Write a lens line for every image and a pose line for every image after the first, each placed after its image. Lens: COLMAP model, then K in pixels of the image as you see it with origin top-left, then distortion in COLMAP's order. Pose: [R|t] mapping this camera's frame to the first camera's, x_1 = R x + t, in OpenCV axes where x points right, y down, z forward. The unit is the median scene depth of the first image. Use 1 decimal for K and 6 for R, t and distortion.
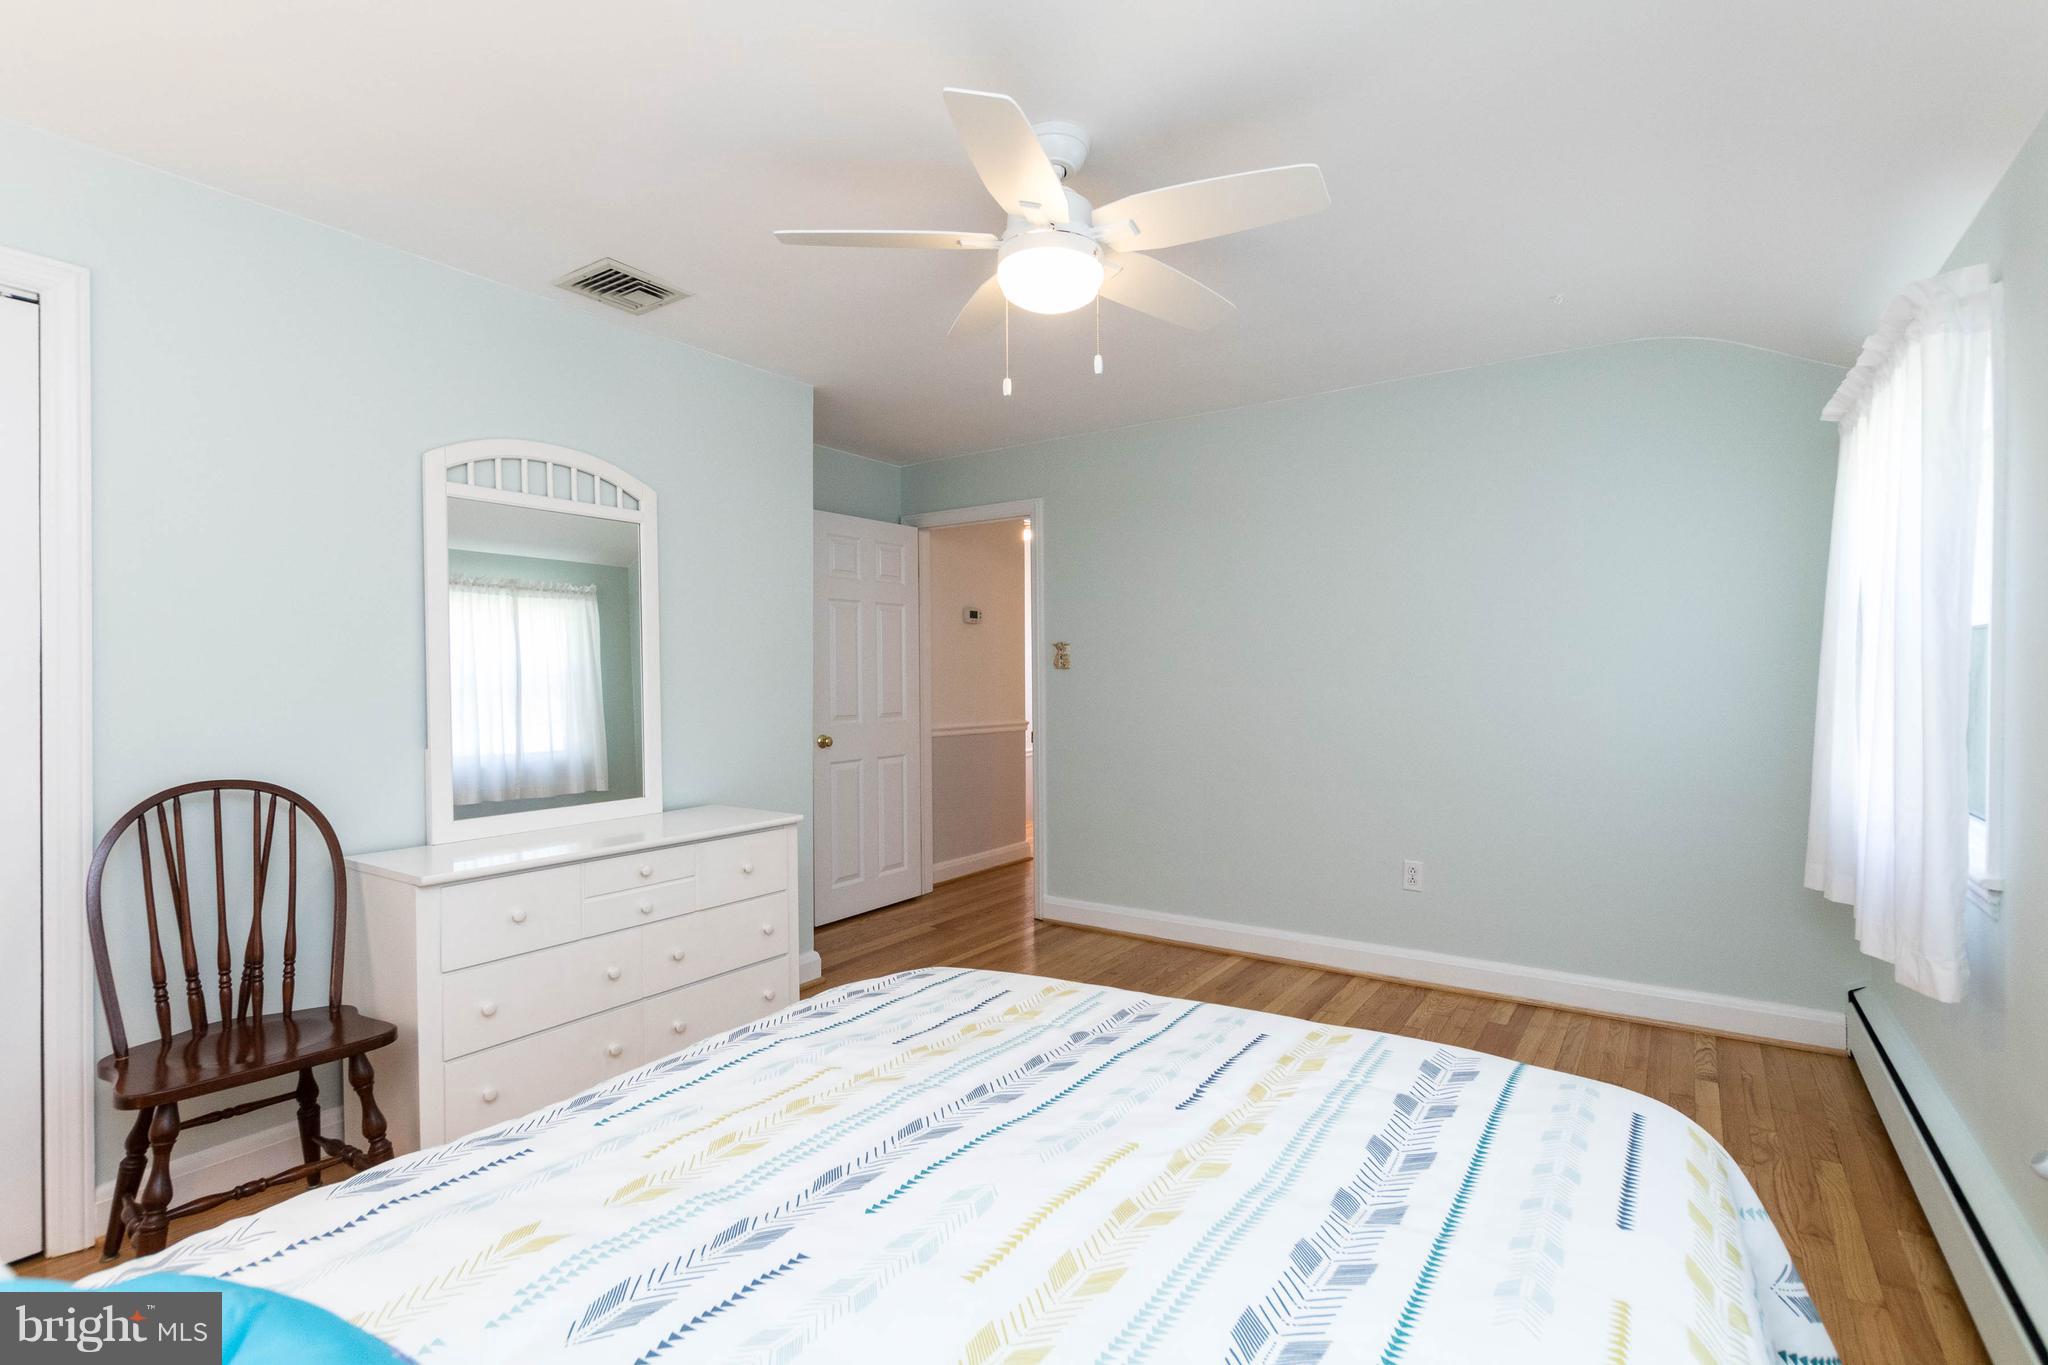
lens RADIAL K [[944.8, 0, 1027.5], [0, 944.8, 682.7], [0, 0, 1]] dist [0.010897, -0.000498]
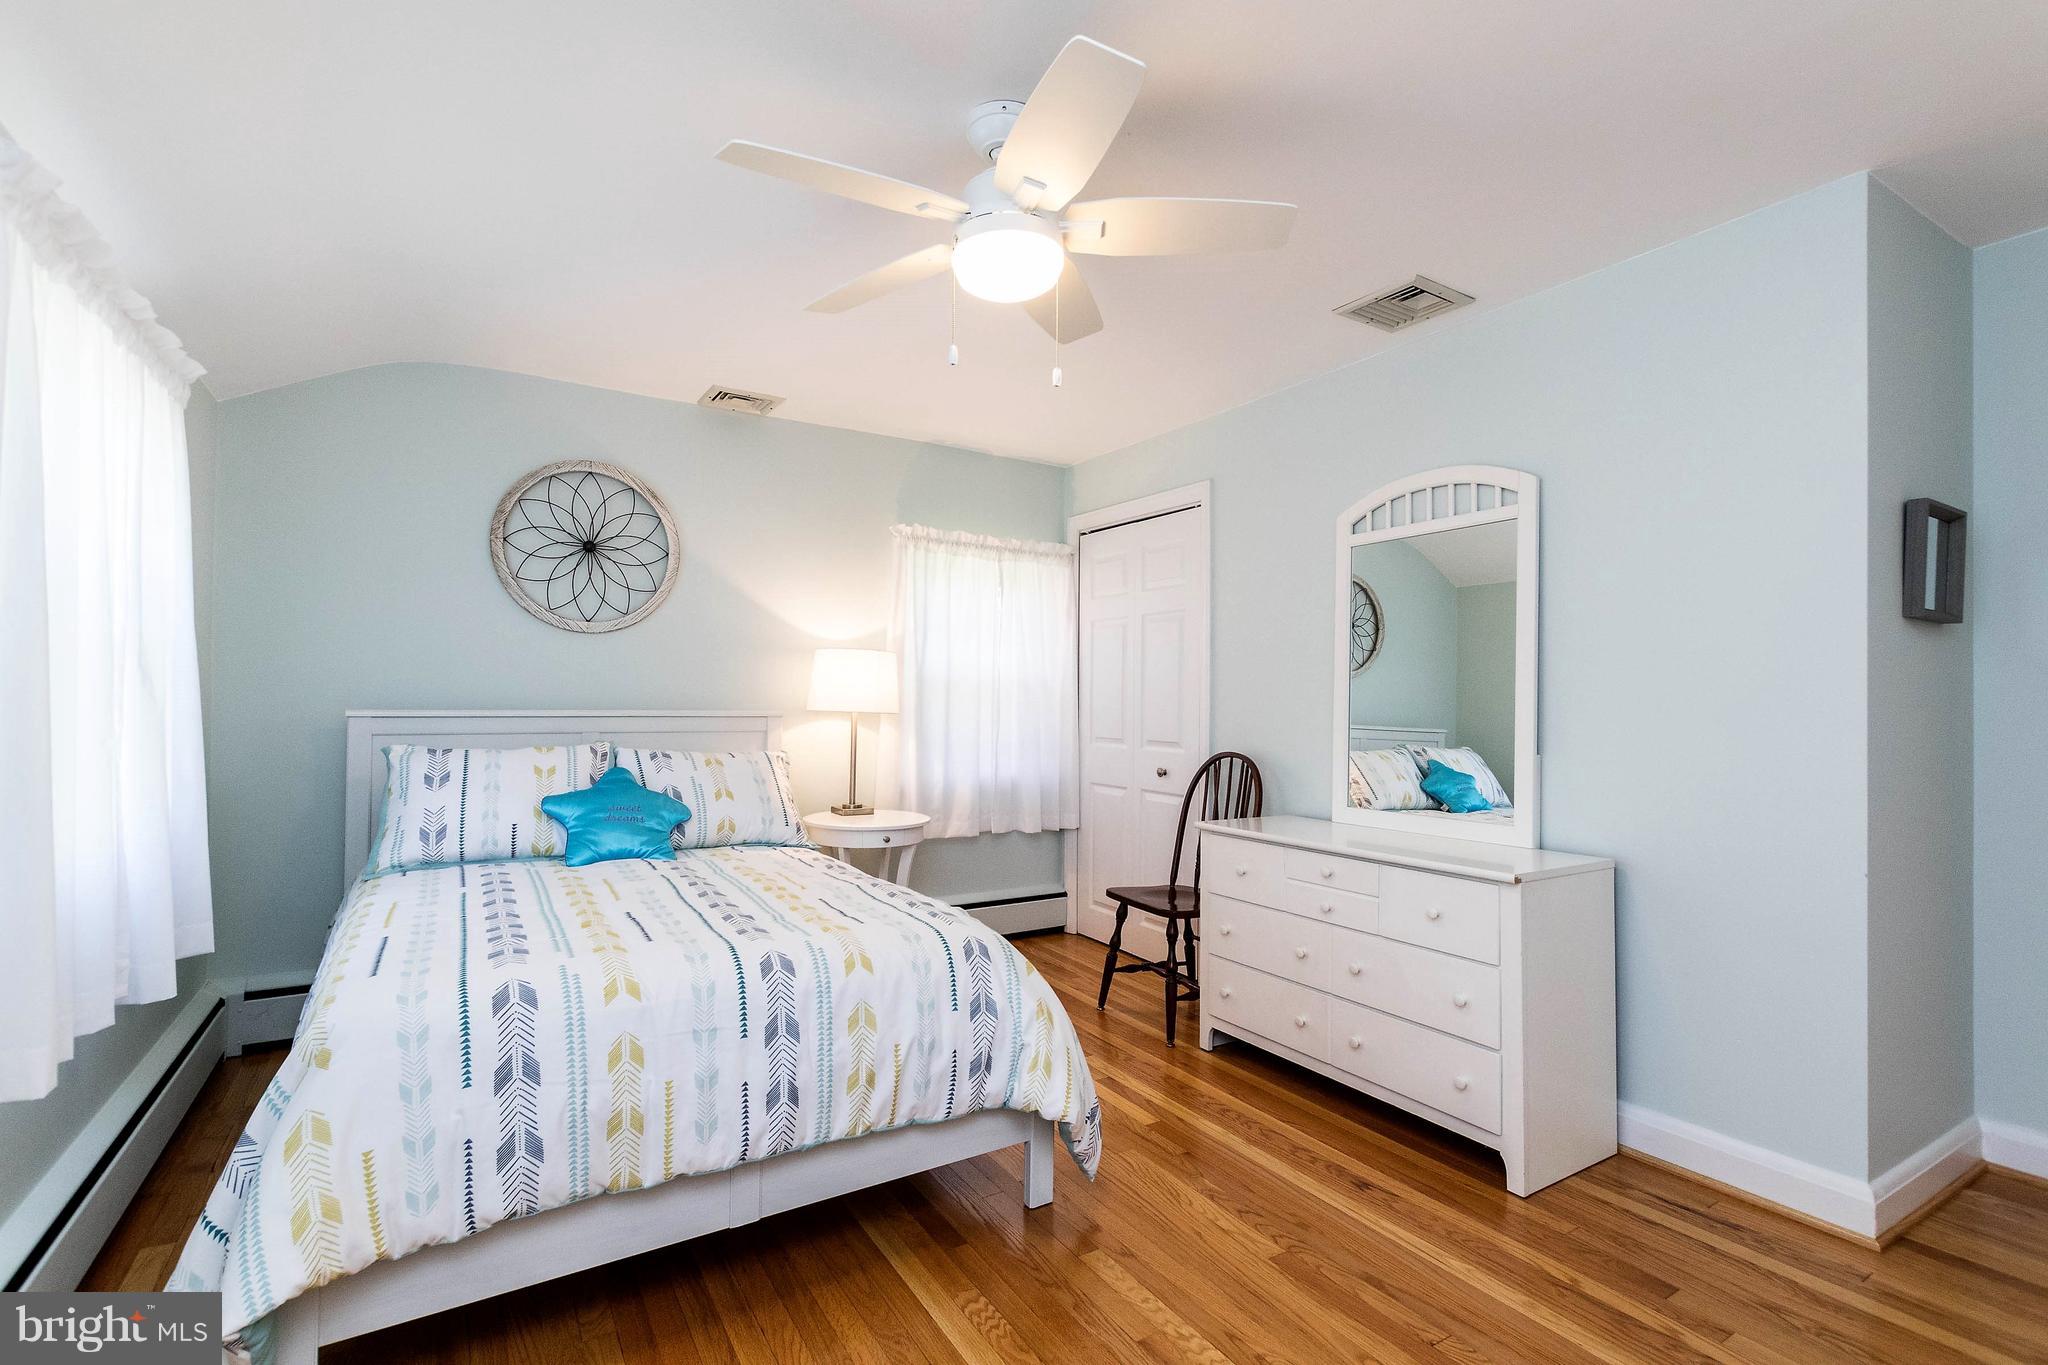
lens RADIAL K [[944.8, 0, 1028.0], [0, 944.8, 698.5], [0, 0, 1]] dist [0.010897, -0.000498]
pose [[-0.403438, -0.005561, -0.914990, 0.729070], [-0.010132, 0.999947, -0.001610, 0.009749], [0.914951, 0.008621, -0.403473, 1.159177]]
